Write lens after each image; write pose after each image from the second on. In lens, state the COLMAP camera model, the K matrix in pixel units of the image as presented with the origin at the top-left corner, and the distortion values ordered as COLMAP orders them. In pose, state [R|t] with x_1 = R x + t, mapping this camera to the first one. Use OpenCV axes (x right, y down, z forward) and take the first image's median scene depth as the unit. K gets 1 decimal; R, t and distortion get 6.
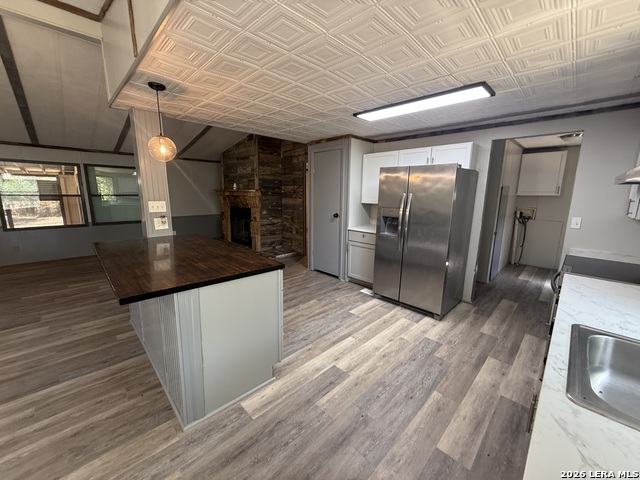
lens RADIAL K [[256.2, 0, 321.0], [0, 256.2, 241.1], [0, 0, 1]] dist [-0.000283, -0.000578]
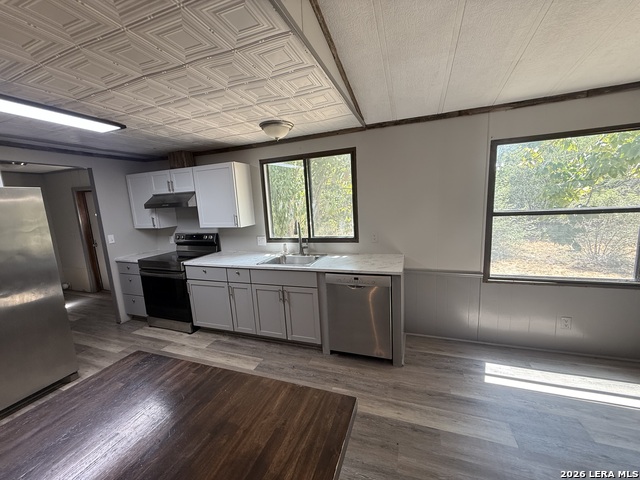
lens RADIAL K [[256.2, 0, 317.5], [0, 256.2, 238.3], [0, 0, 1]] dist [-0.000283, -0.000578]
pose [[-0.419083, -0.120488, 0.899918, -0.565782], [0.220634, 0.947932, 0.229664, -0.134753], [-0.880733, 0.294800, -0.370679, 0.536798]]
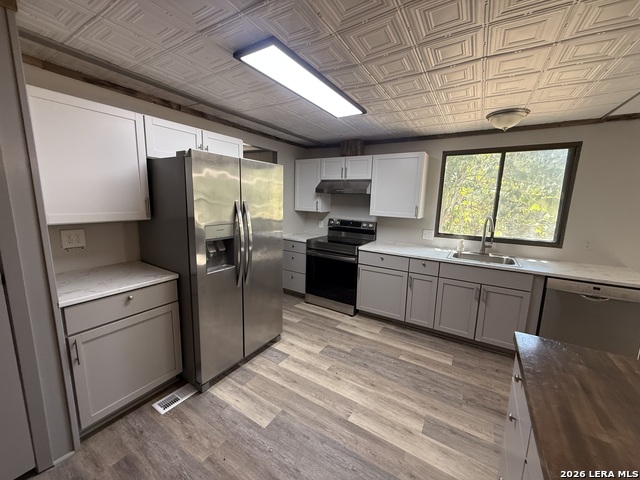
lens RADIAL K [[256.2, 0, 316.8], [0, 256.2, 238.5], [0, 0, 1]] dist [-0.000283, -0.000578]
pose [[-0.222843, -0.171718, 0.959611, -0.393987], [0.156906, 0.965212, 0.209157, -0.213275], [-0.962144, 0.197178, -0.188147, 1.039979]]
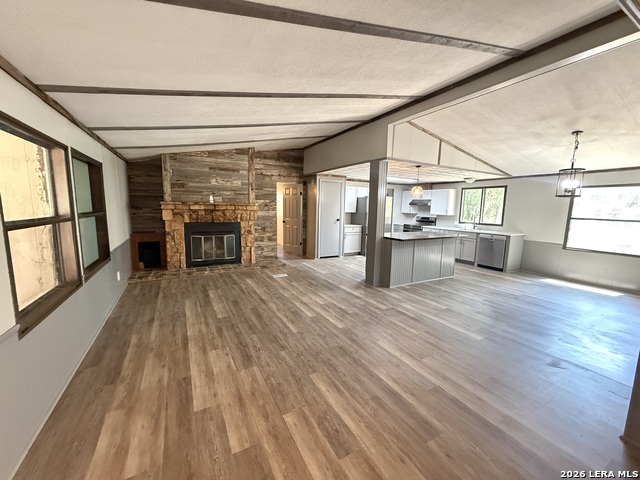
lens RADIAL K [[256.2, 0, 322.2], [0, 256.2, 240.1], [0, 0, 1]] dist [-0.000283, -0.000578]
pose [[0.273124, -0.135897, 0.952332, -2.417853], [0.165244, 0.981884, 0.092723, -0.212035], [-0.947680, 0.132042, 0.290632, 0.915206]]
